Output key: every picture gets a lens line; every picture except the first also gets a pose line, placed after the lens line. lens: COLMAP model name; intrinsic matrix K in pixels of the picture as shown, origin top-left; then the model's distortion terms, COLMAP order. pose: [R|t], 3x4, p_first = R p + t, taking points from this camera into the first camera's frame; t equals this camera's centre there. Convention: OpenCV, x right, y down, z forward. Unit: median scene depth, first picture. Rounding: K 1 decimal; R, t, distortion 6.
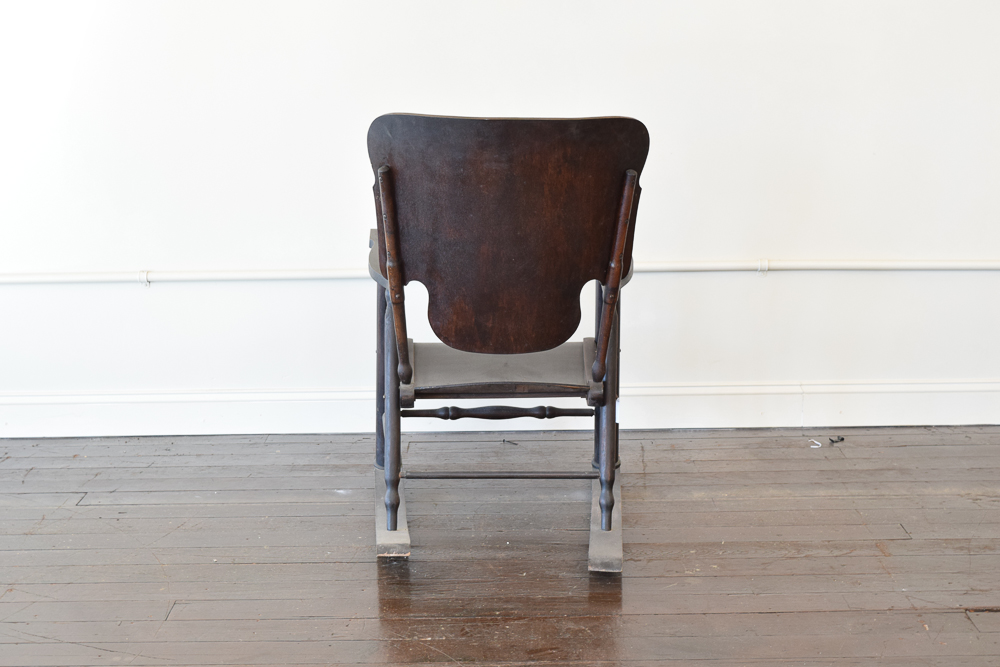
lens RADIAL K [[1477.7, 0, 500.0], [0, 1477.7, 333.5], [0, 0, 1]] dist [-0.019831, 0.030931]
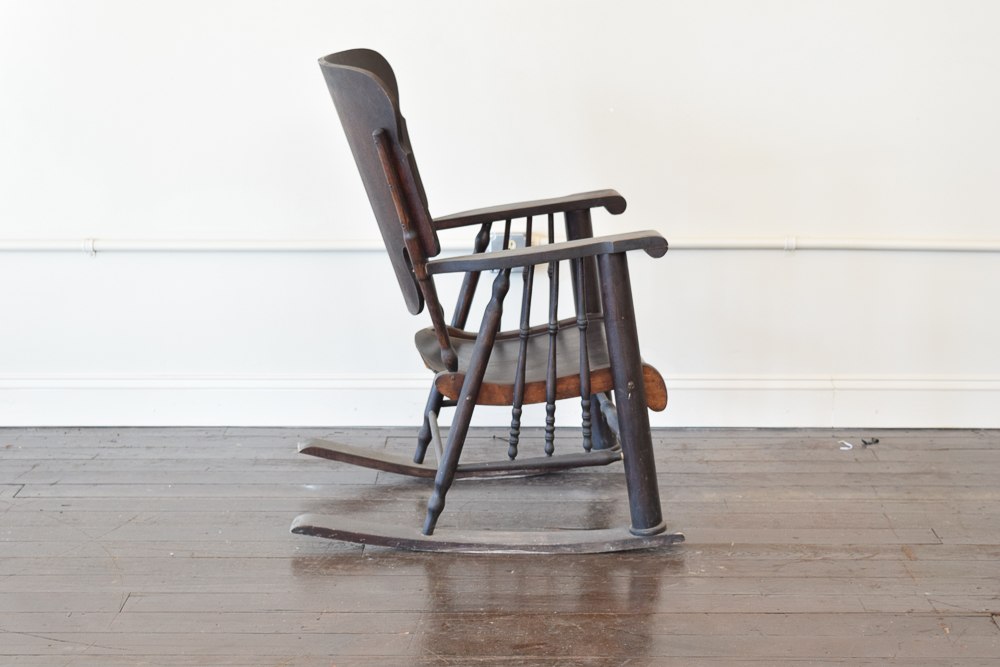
lens RADIAL K [[1877.5, 0, 500.0], [0, 1877.5, 333.5], [0, 0, 1]] dist [0.031163, 0.130068]
pose [[0.999884, 0.015206, 0.000095, 0.005695], [-0.015205, 0.999850, -0.008288, 0.021906], [-0.000221, 0.008286, 0.999966, -0.138931]]
